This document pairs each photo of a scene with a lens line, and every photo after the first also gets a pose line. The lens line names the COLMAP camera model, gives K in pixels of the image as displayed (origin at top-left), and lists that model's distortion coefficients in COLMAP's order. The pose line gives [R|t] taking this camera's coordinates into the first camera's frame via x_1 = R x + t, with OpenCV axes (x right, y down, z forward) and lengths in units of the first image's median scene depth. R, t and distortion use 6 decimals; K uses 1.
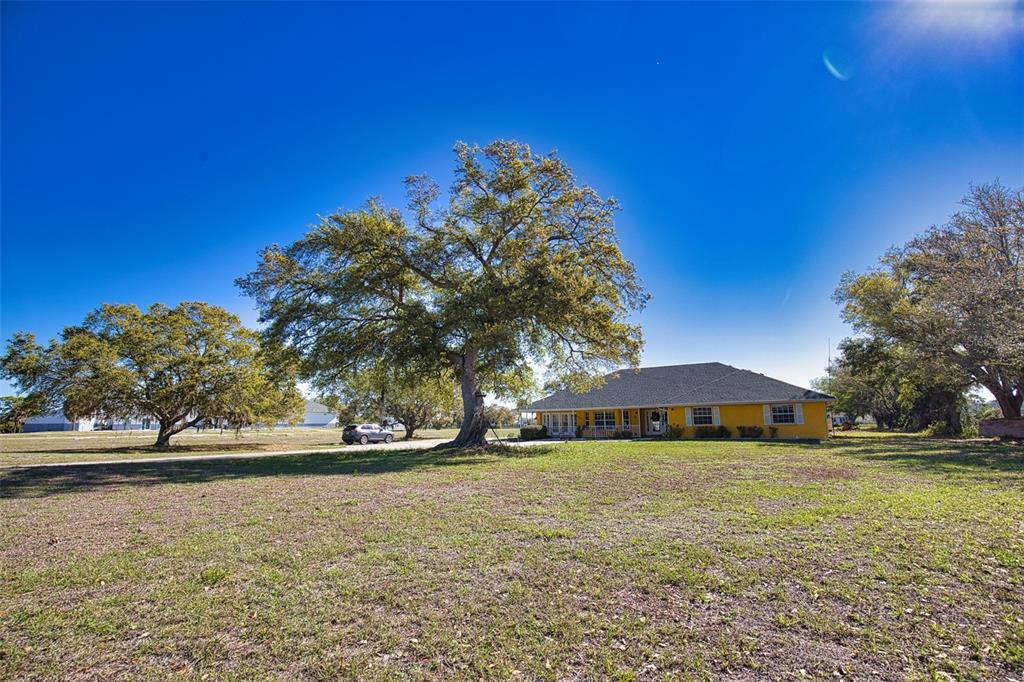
lens RADIAL K [[475.2, 0, 514.5], [0, 475.2, 347.7], [0, 0, 1]] dist [-0.002011, -0.000075]
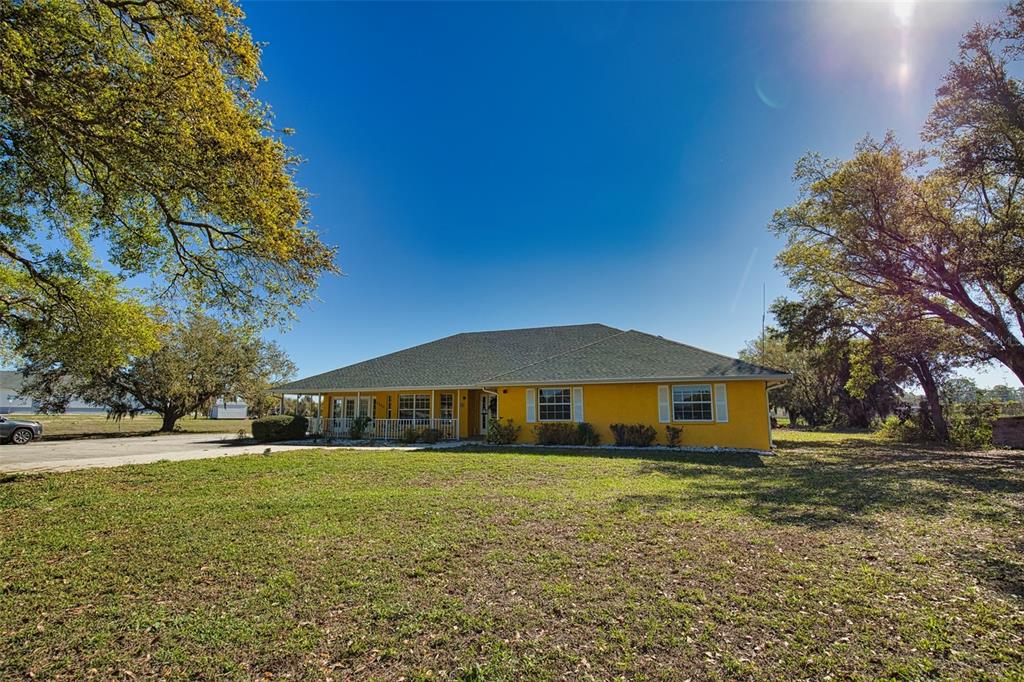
lens RADIAL K [[475.2, 0, 514.5], [0, 475.2, 347.7], [0, 0, 1]] dist [-0.002011, -0.000075]
pose [[0.986909, 0.036742, 0.157039, 0.226162], [-0.040349, 0.998989, 0.019846, 0.060178], [-0.156151, -0.025923, 0.987393, 0.404999]]
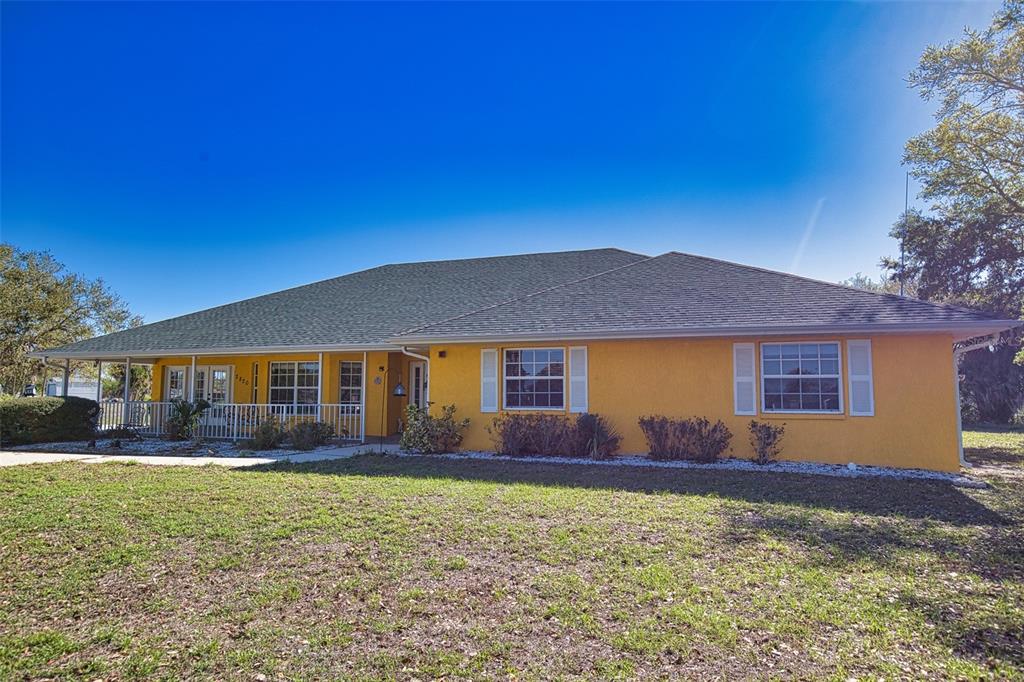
lens RADIAL K [[627.6, 0, 512.0], [0, 627.6, 341.0], [0, 0, 1]] dist [0.031676, 0.001272]
pose [[0.981167, 0.039800, 0.189019, 0.266952], [-0.053147, 0.996398, 0.066073, 0.083084], [-0.185708, -0.074874, 0.979748, 0.542306]]
